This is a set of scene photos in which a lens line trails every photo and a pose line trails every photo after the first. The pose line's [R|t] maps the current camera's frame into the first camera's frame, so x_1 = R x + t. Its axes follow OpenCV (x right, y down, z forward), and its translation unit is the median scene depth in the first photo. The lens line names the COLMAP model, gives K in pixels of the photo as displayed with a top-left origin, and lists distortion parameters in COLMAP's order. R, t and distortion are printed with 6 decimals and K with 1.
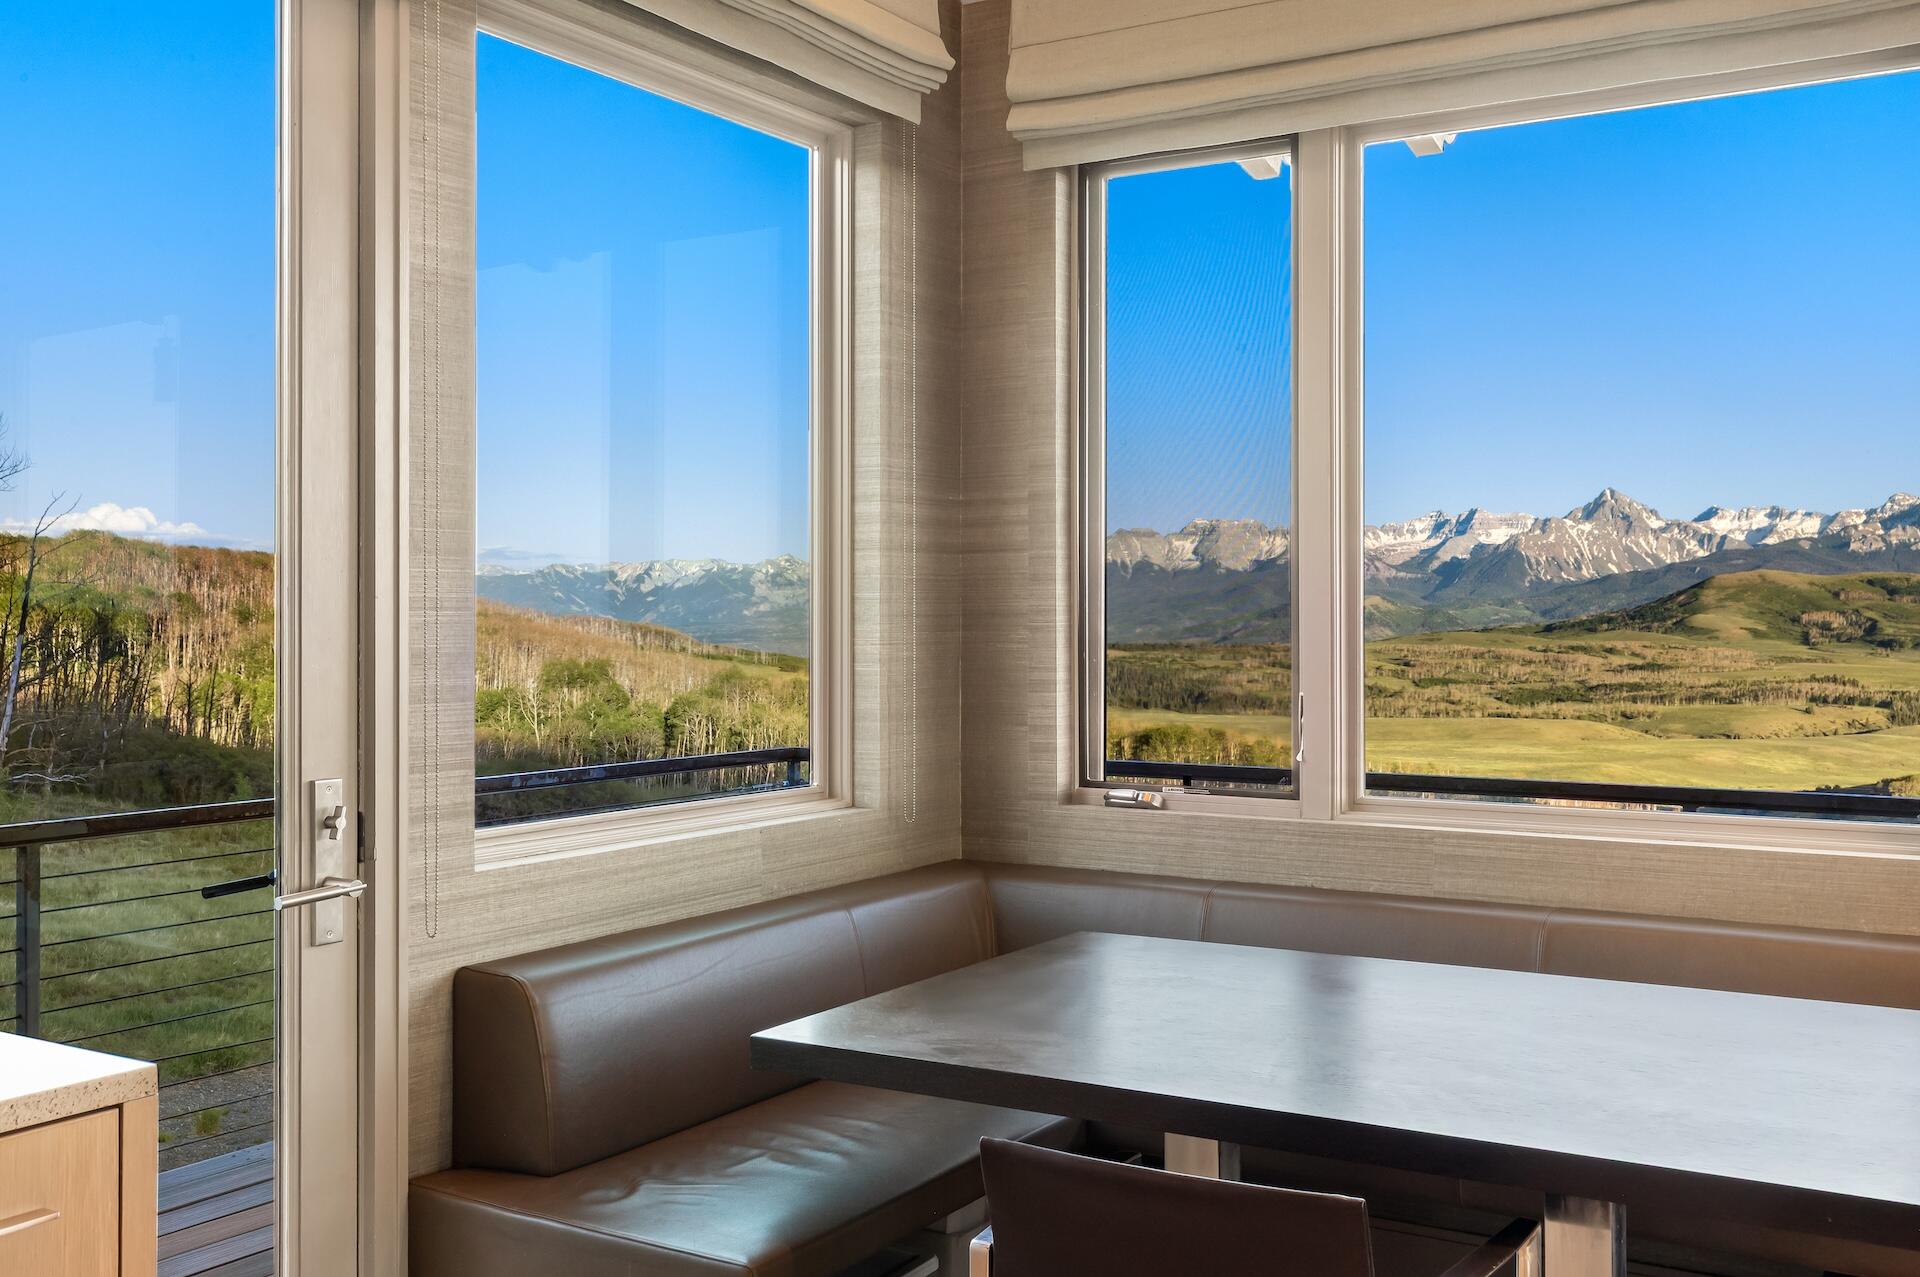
lens RADIAL K [[1868.0, 0, 954.0], [0, 1868.0, 655.7], [0, 0, 1]] dist [0.010891, -0.017771]
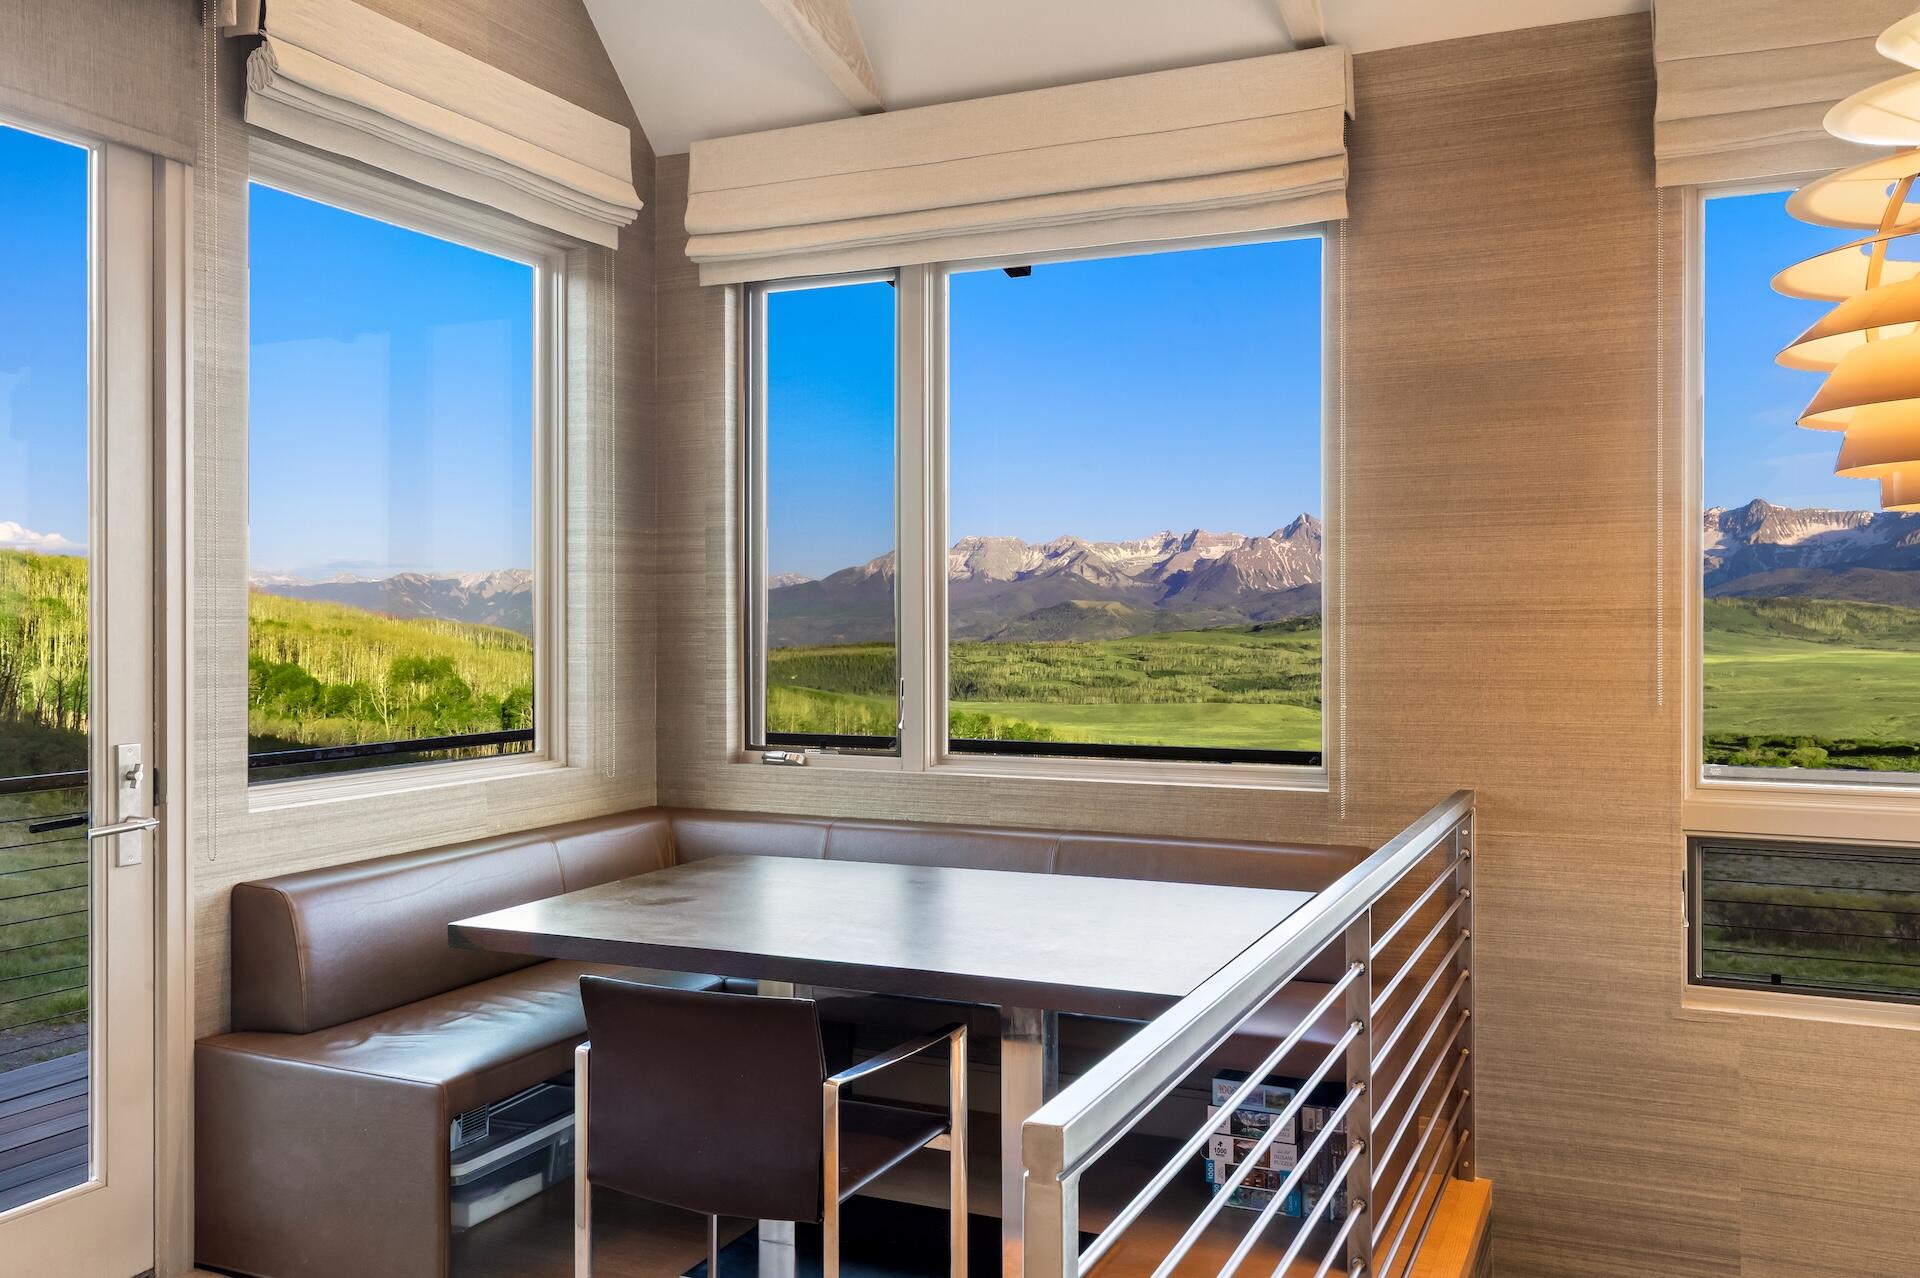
lens RADIAL K [[1604.7, 0, 964.7], [0, 1604.7, 654.4], [0, 0, 1]] dist [0.005168, 0.001868]
pose [[0.992331, -0.003289, 0.123566, 0.082342], [0.003155, 0.999994, 0.001280, 0.001241], [-0.123570, -0.000881, 0.992336, -0.154304]]
